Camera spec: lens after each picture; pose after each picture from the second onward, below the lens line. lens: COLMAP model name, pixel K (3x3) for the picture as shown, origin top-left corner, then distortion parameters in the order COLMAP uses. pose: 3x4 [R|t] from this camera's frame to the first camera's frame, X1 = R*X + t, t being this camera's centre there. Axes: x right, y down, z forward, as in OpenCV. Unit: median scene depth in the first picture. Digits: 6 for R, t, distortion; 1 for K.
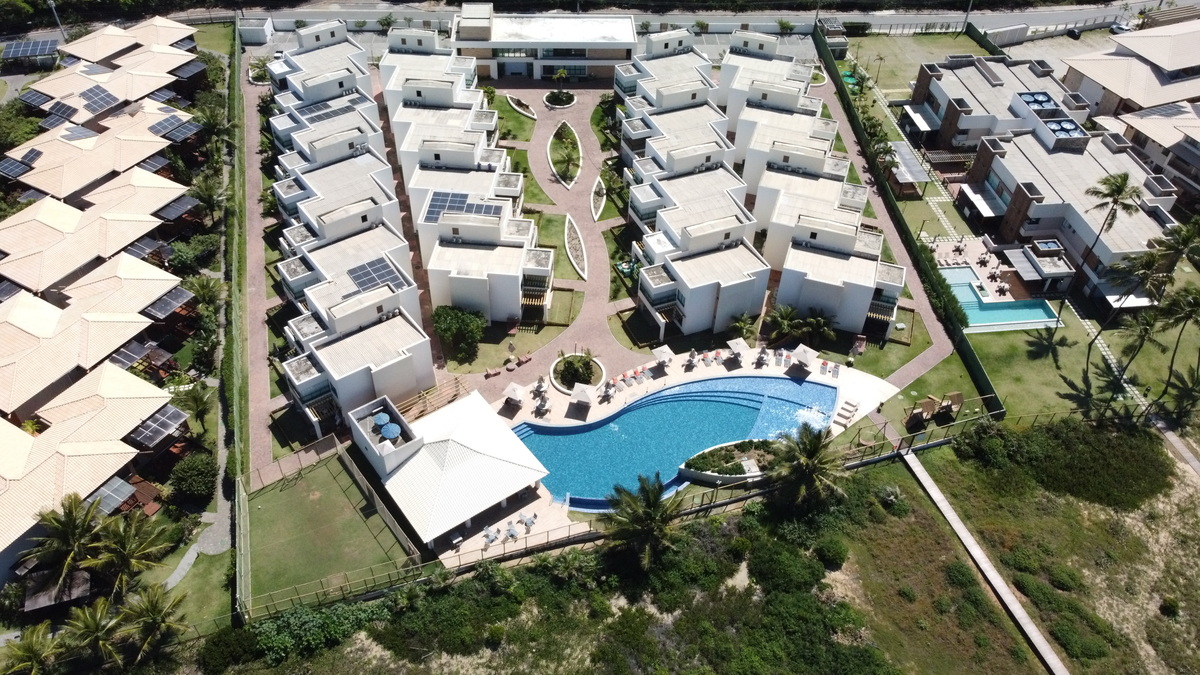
lens RADIAL K [[911.2, 0, 600.0], [0, 911.2, 337.5], [0, 0, 1]] dist [-0.005463, 0.000109]
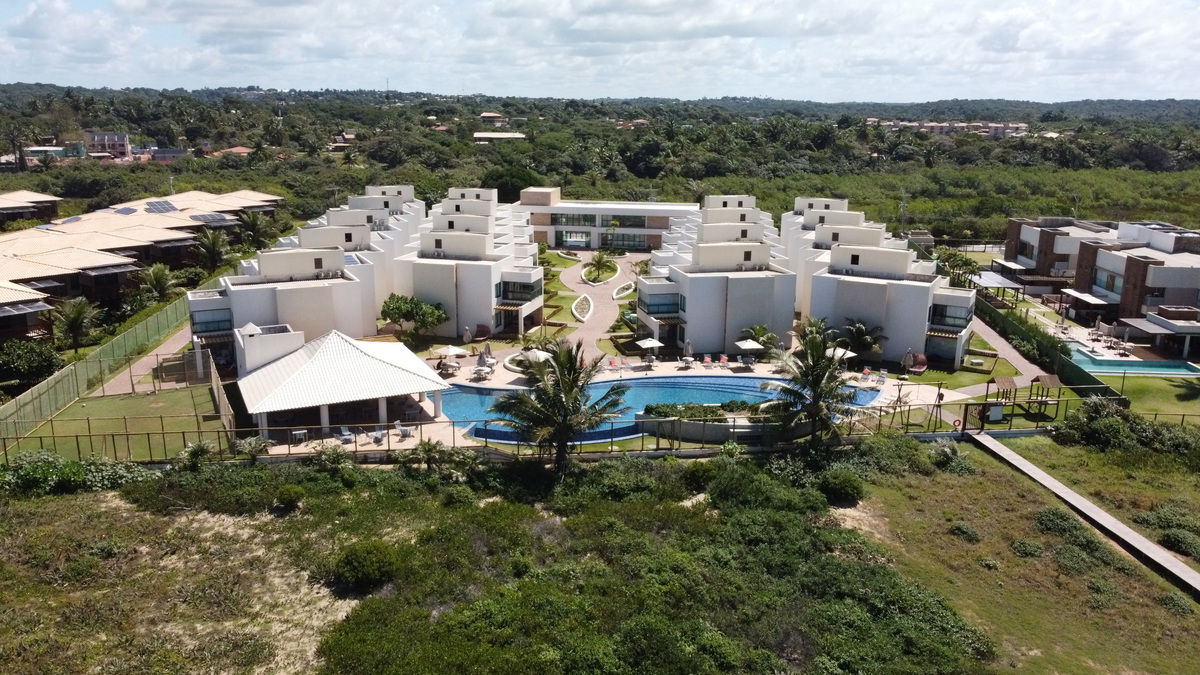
lens RADIAL K [[911.2, 0, 600.0], [0, 911.2, 337.5], [0, 0, 1]] dist [-0.005463, 0.000109]
pose [[0.983531, 0.027760, -0.178596, 0.172559], [-0.112152, 0.868629, -0.482603, 0.408767], [0.141737, 0.494685, 0.857437, 0.328040]]
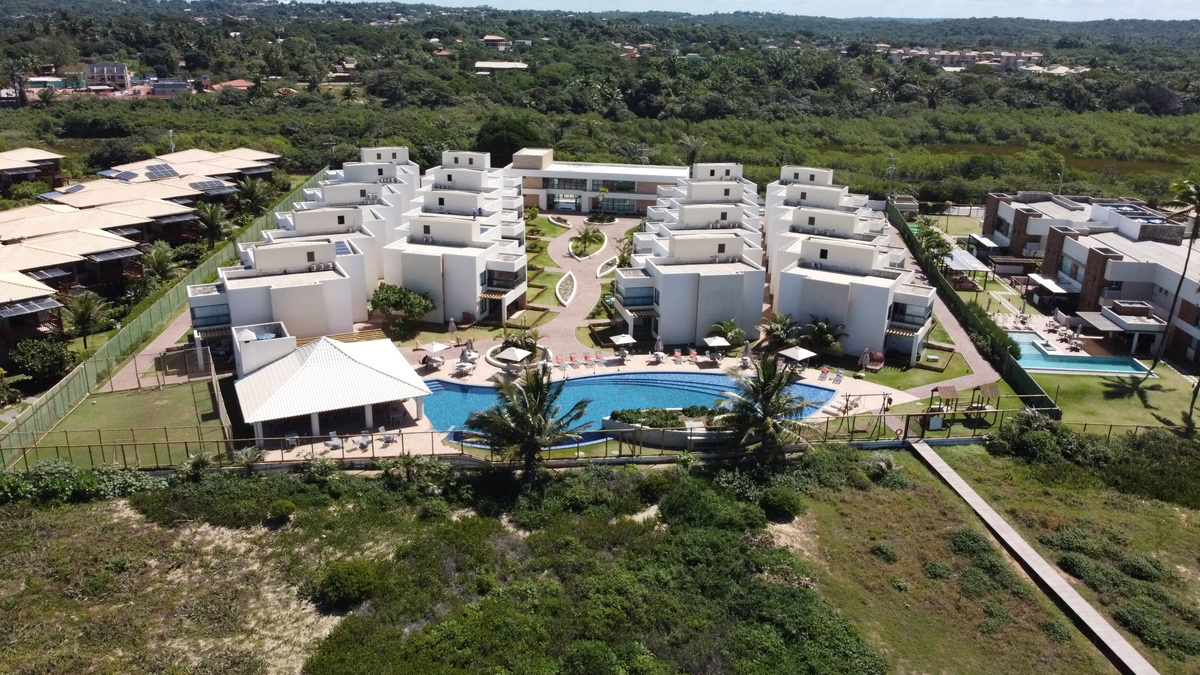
lens RADIAL K [[911.2, 0, 600.0], [0, 911.2, 337.5], [0, 0, 1]] dist [-0.005463, 0.000109]
pose [[0.981854, 0.054877, -0.181524, 0.206310], [-0.125113, 0.906785, -0.402601, 0.365011], [0.142510, 0.418006, 0.897197, 0.256024]]
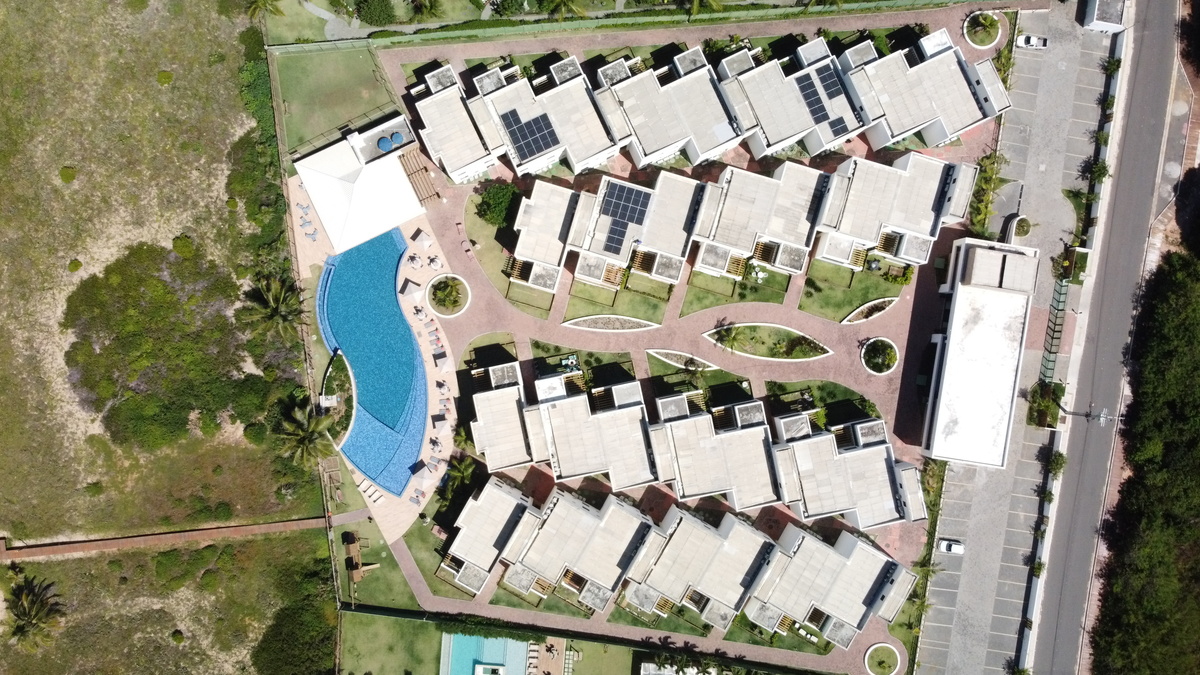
lens RADIAL K [[907.2, 0, 597.6], [0, 907.2, 341.8], [0, 0, 1]] dist [0.002070, 0.000879]
pose [[-0.200286, 0.979433, -0.024404, 0.027889], [-0.689583, -0.123233, 0.713645, -1.033589], [0.695960, 0.159762, 0.700083, 0.285012]]
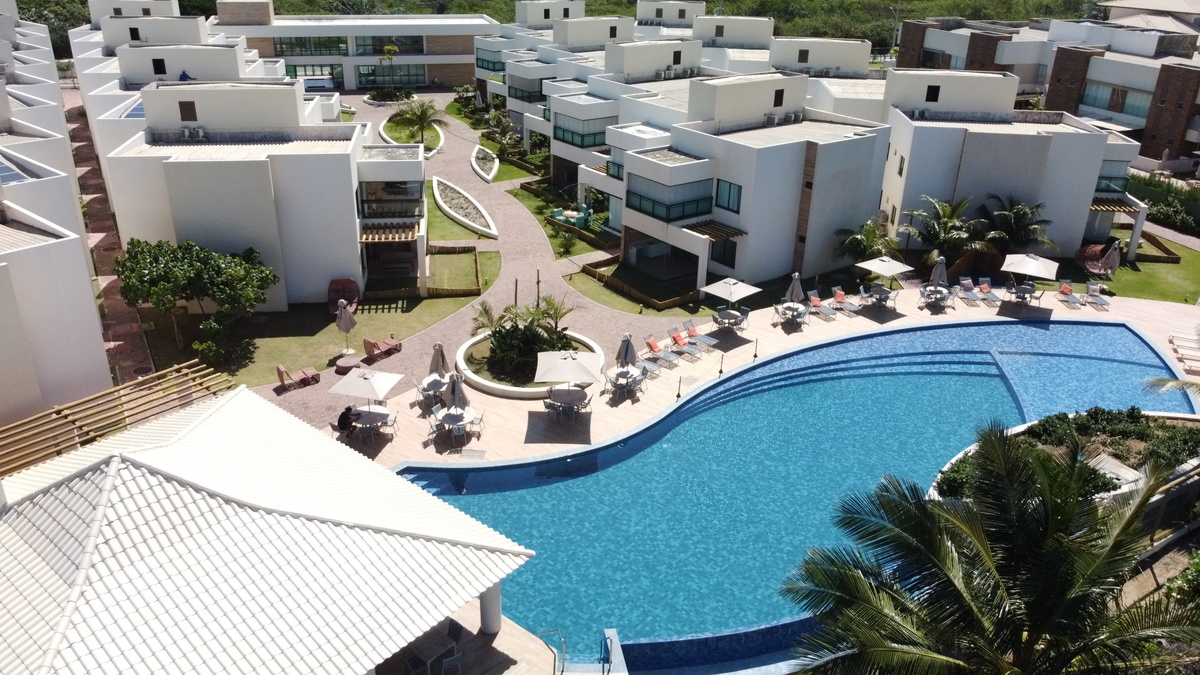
lens RADIAL K [[911.2, 0, 600.0], [0, 911.2, 337.5], [0, 0, 1]] dist [-0.005463, 0.000109]
pose [[0.972300, -0.103857, 0.209397, -0.077201], [0.164629, 0.940234, -0.298091, 0.153551], [-0.165924, 0.324306, 0.931287, 0.658259]]
